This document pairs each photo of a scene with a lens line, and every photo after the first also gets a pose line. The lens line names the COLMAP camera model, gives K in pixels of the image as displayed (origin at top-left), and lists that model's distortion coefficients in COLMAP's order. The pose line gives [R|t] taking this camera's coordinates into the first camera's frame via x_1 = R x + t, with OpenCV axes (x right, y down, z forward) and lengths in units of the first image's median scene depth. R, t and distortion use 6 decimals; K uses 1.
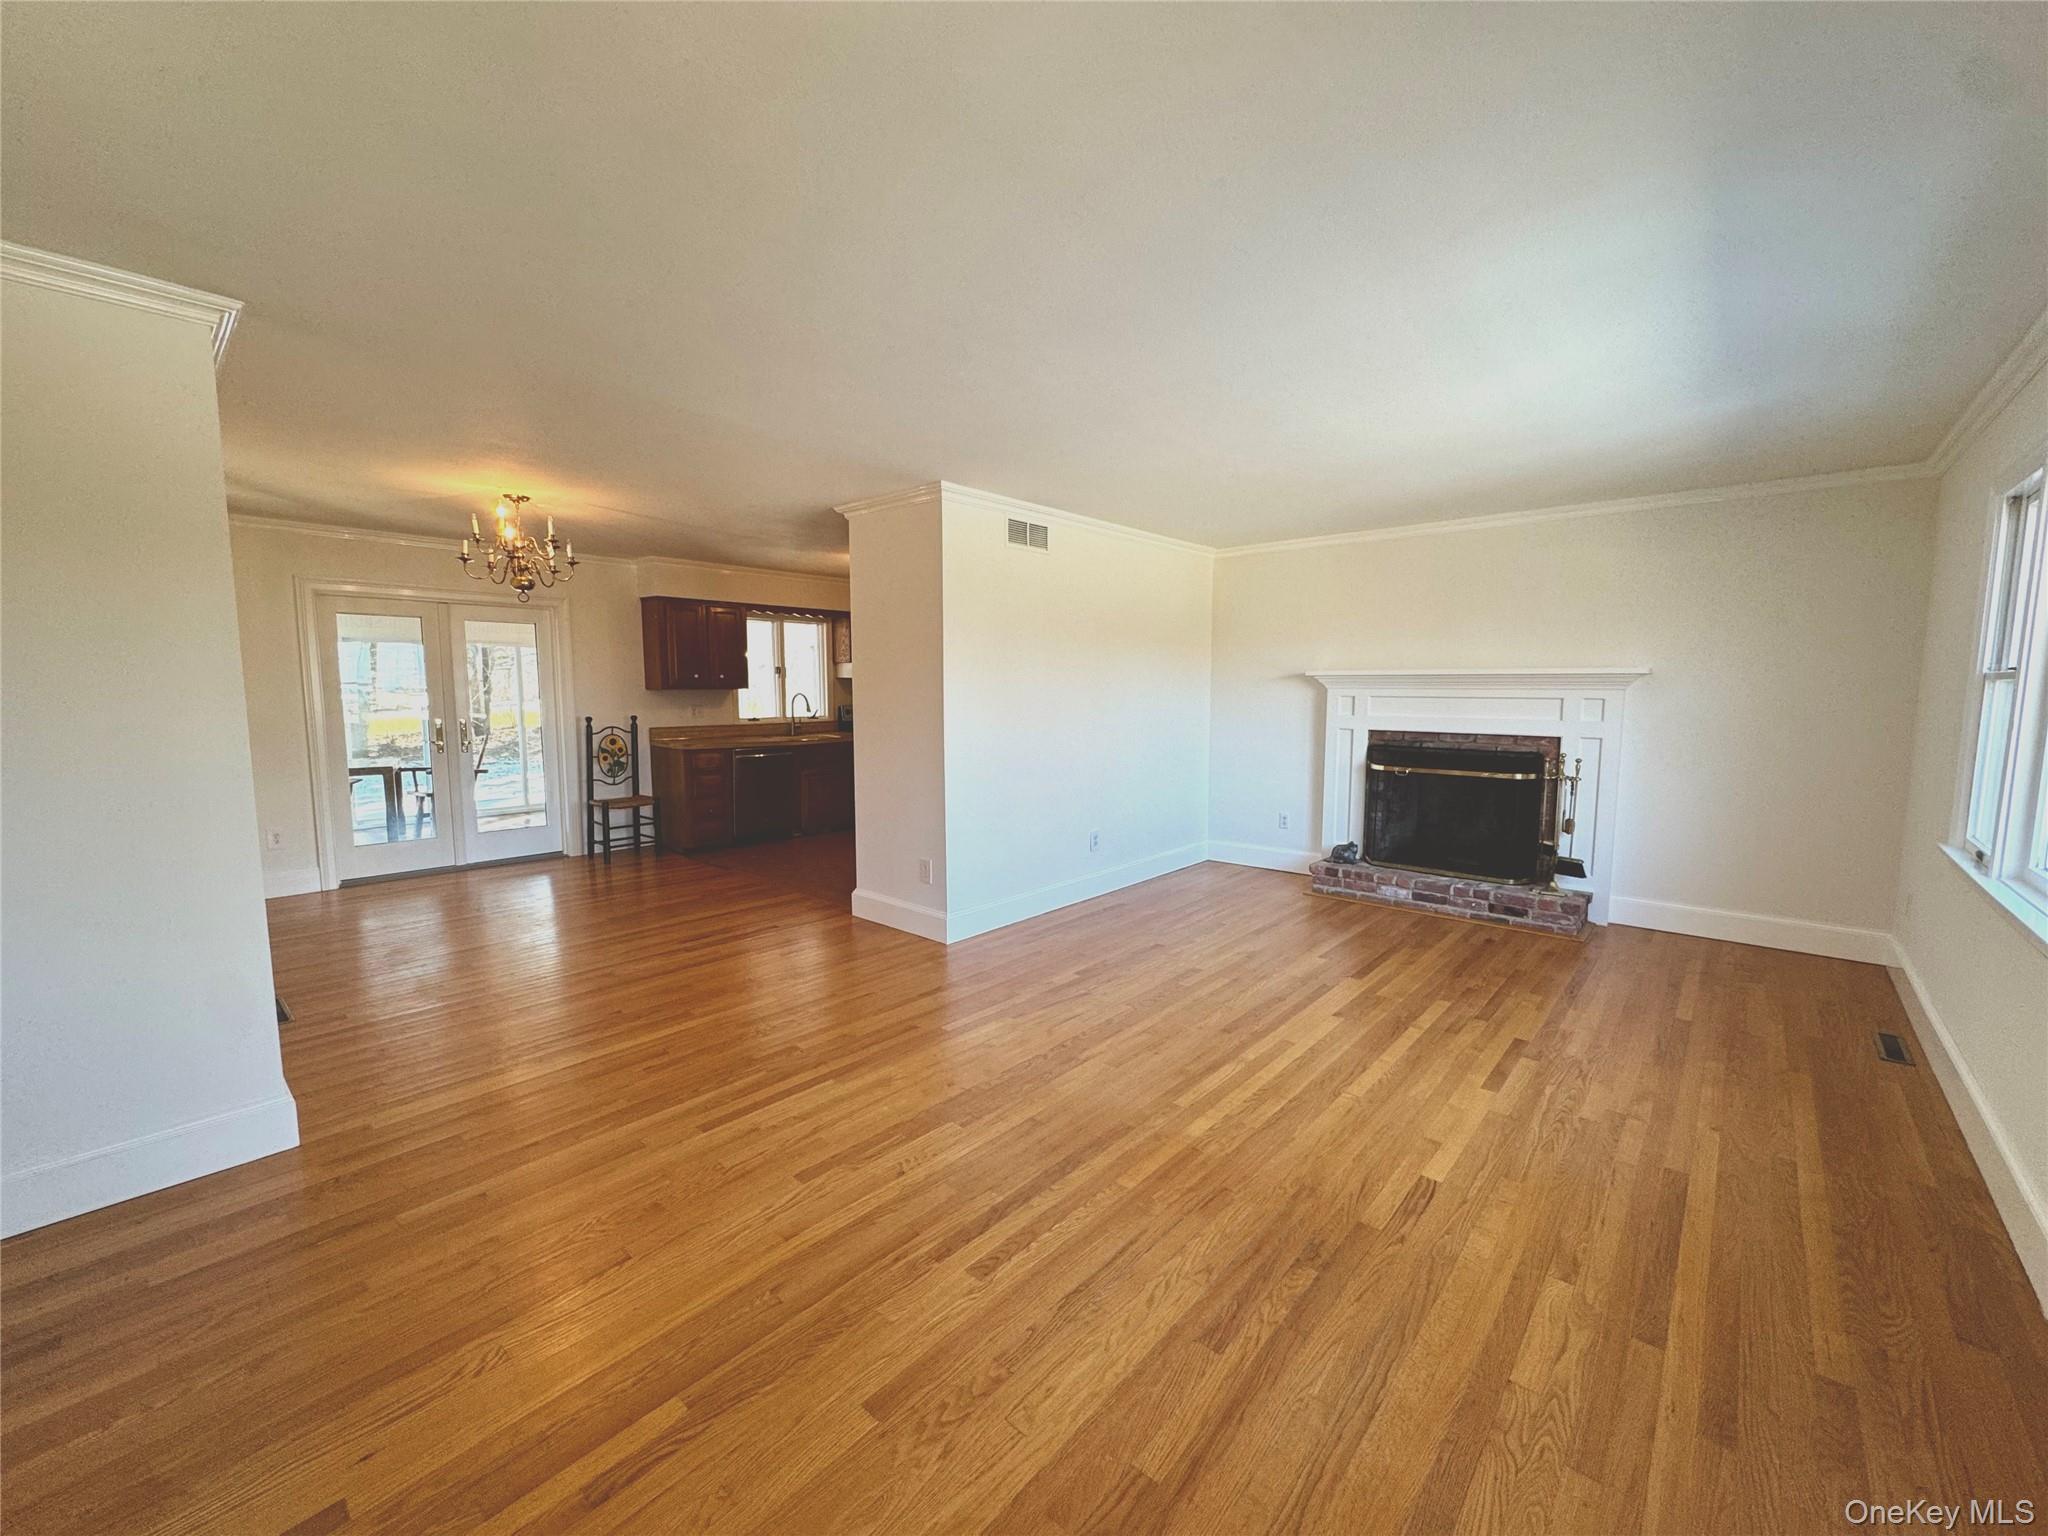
lens RADIAL K [[813.3, 0, 1023.8], [0, 813.3, 769.7], [0, 0, 1]] dist [0.000978, 0.000147]
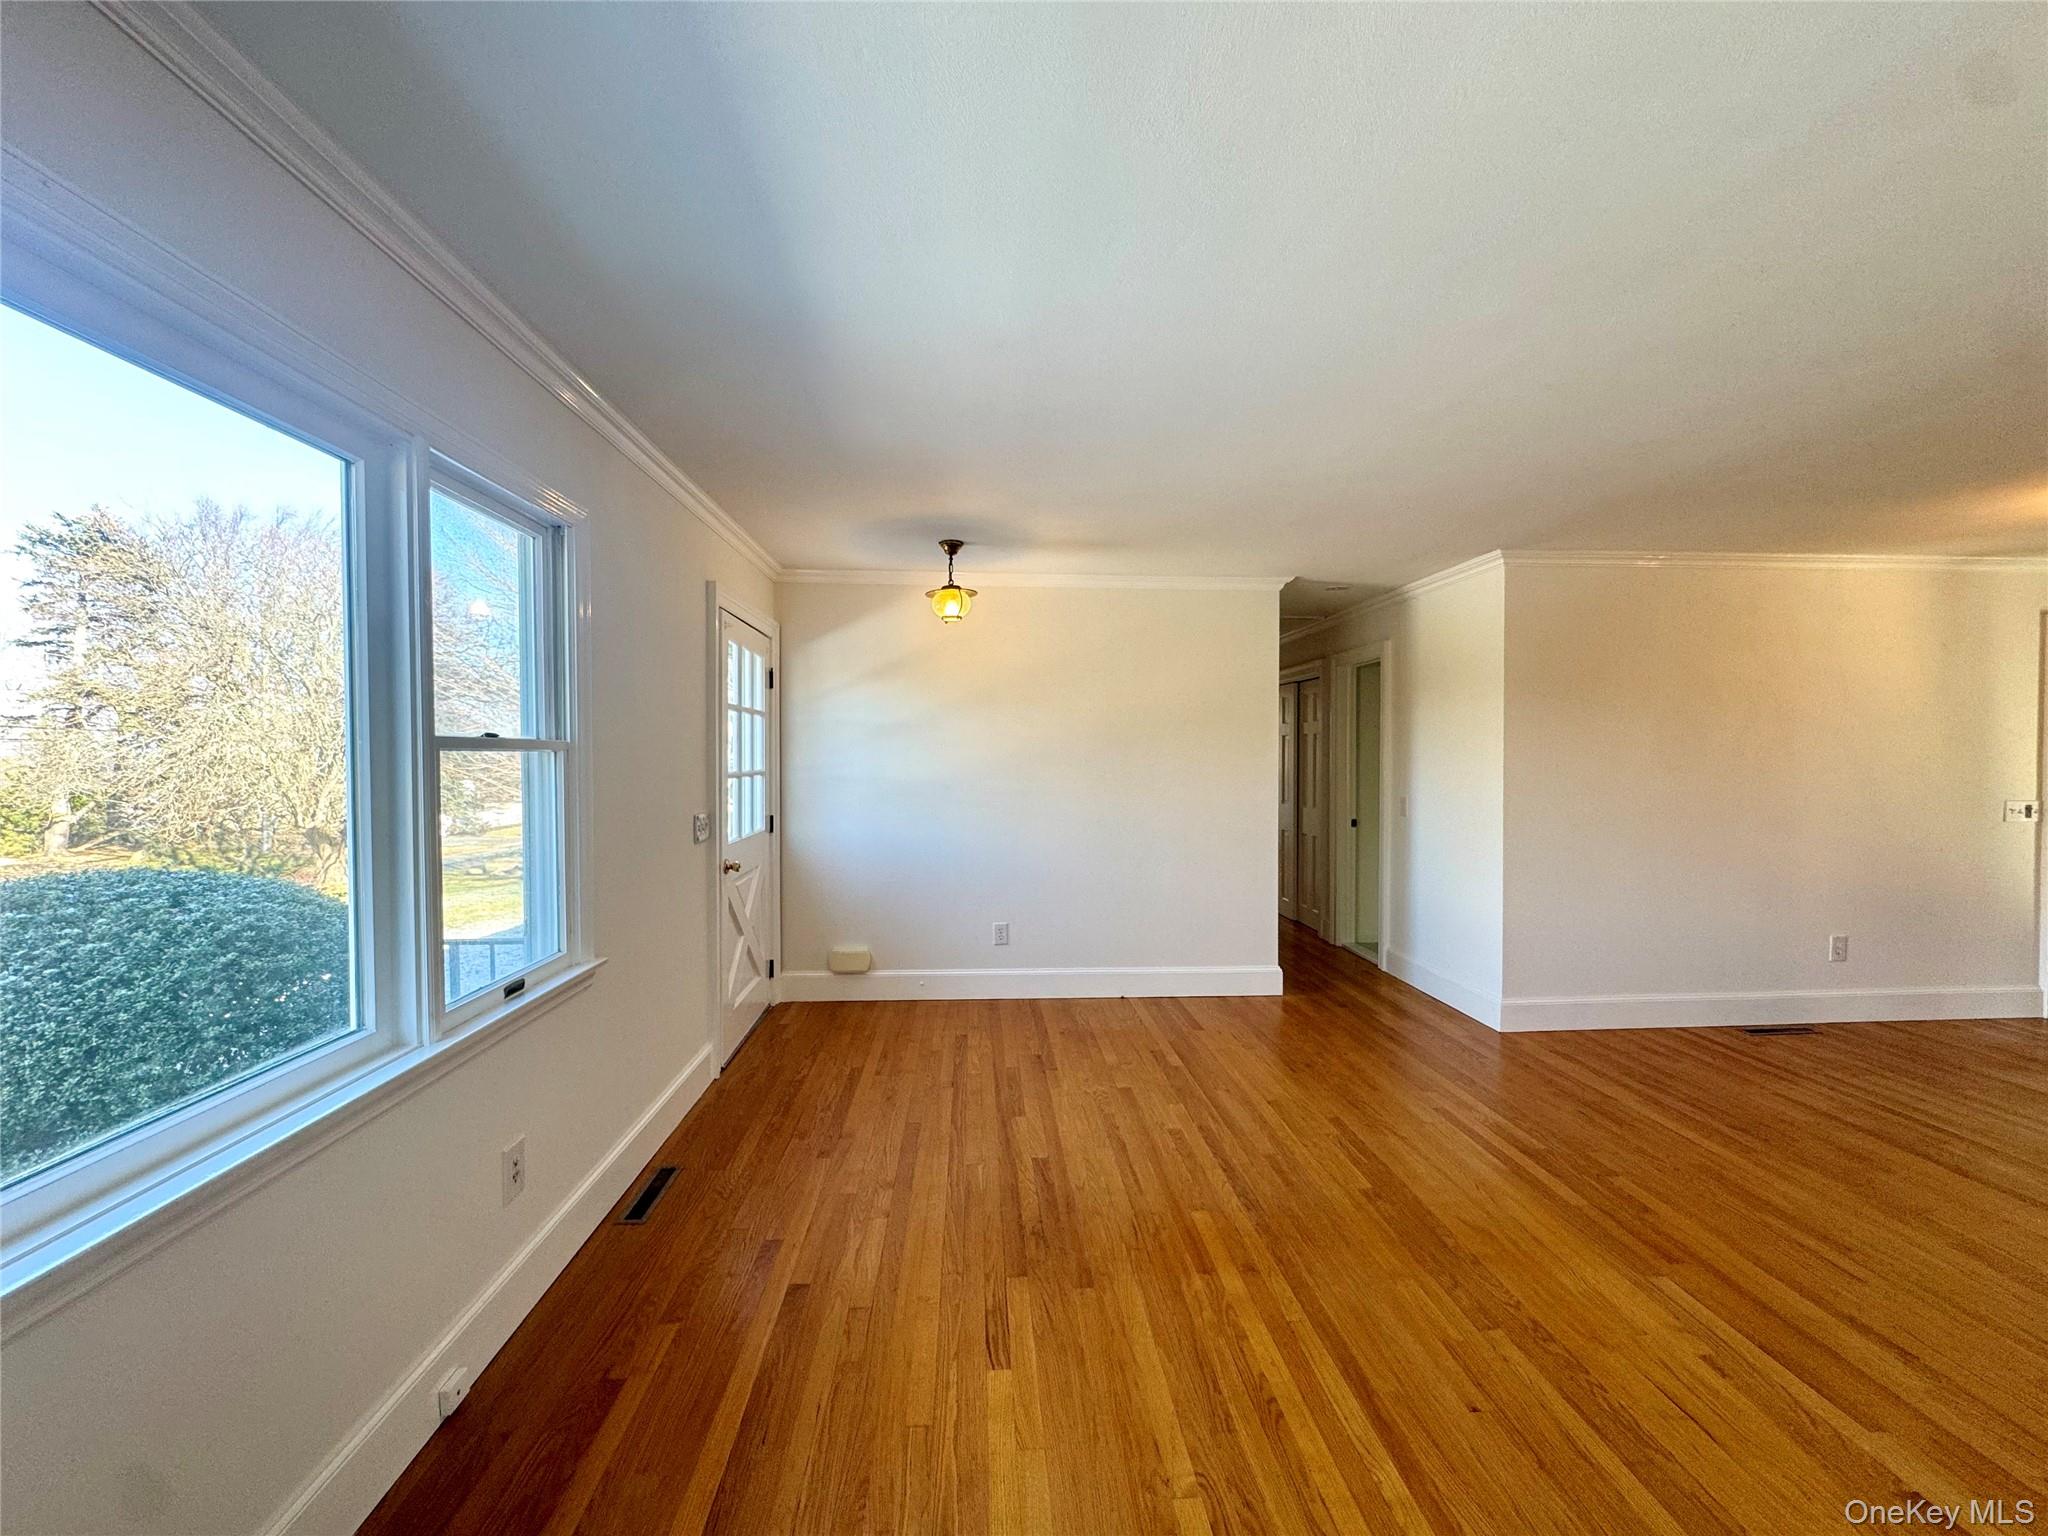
lens RADIAL K [[813.3, 0, 1023.3], [0, 813.3, 767.2], [0, 0, 1]] dist [0.000978, 0.000147]
pose [[-0.702588, 0.006460, -0.711567, 1.119160], [-0.075000, 0.993717, 0.083076, -0.165803], [0.707633, 0.111736, -0.697689, 1.607534]]
